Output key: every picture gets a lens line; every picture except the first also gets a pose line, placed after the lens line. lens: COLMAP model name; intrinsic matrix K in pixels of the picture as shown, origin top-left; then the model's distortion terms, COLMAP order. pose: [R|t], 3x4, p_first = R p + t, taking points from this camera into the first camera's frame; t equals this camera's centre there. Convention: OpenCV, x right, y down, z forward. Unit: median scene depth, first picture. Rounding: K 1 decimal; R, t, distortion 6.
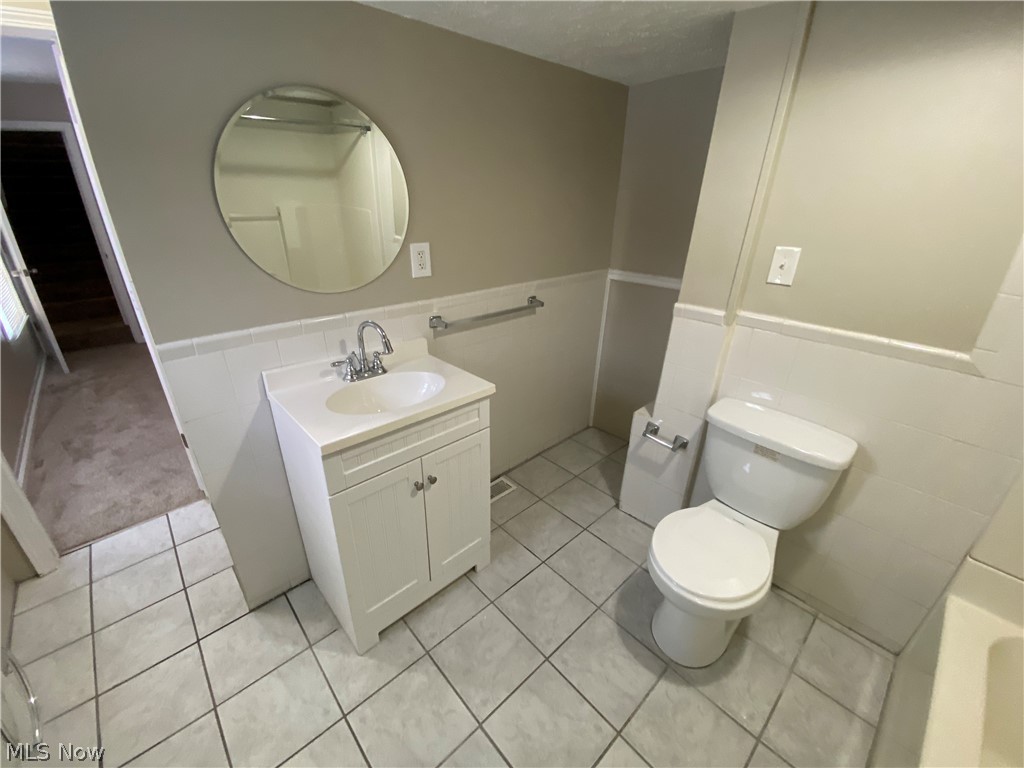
lens RADIAL K [[415.7, 0, 512.0], [0, 415.7, 384.0], [0, 0, 1]] dist [0.022712, -0.021711]
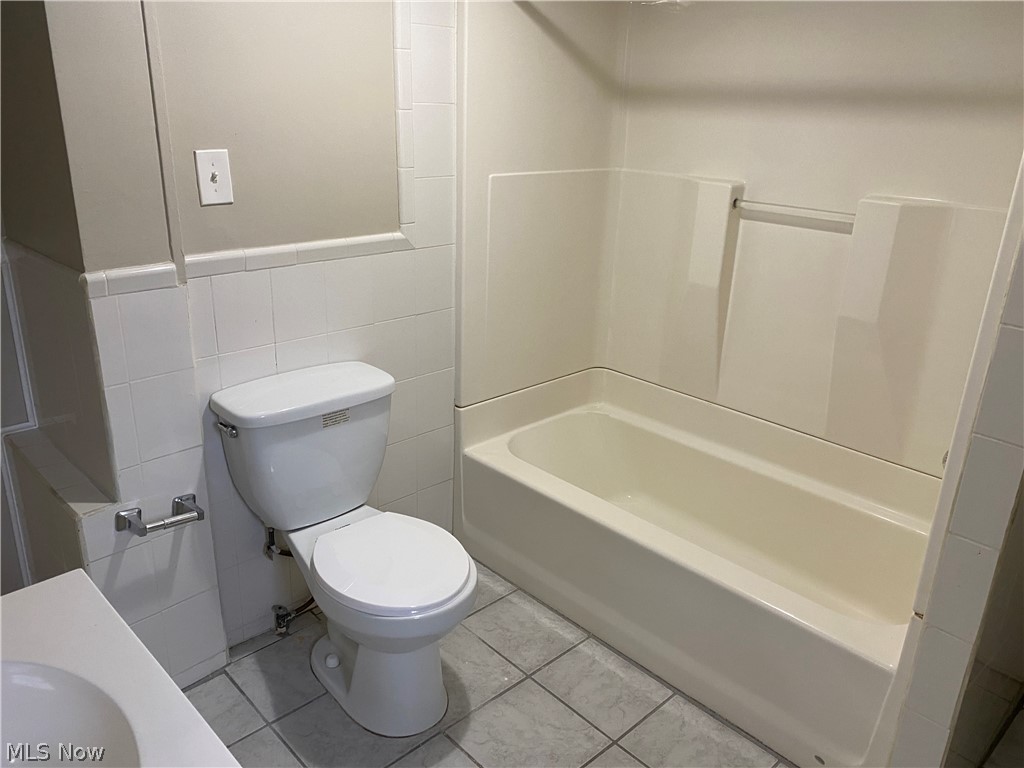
lens RADIAL K [[784.1, 0, 517.5], [0, 784.1, 373.3], [0, 0, 1]] dist [0.019890, -0.003489]
pose [[-0.026423, -0.341927, 0.939355, -0.686108], [0.386665, 0.863046, 0.325027, -0.234539], [-0.921842, 0.371804, 0.109407, 0.528052]]
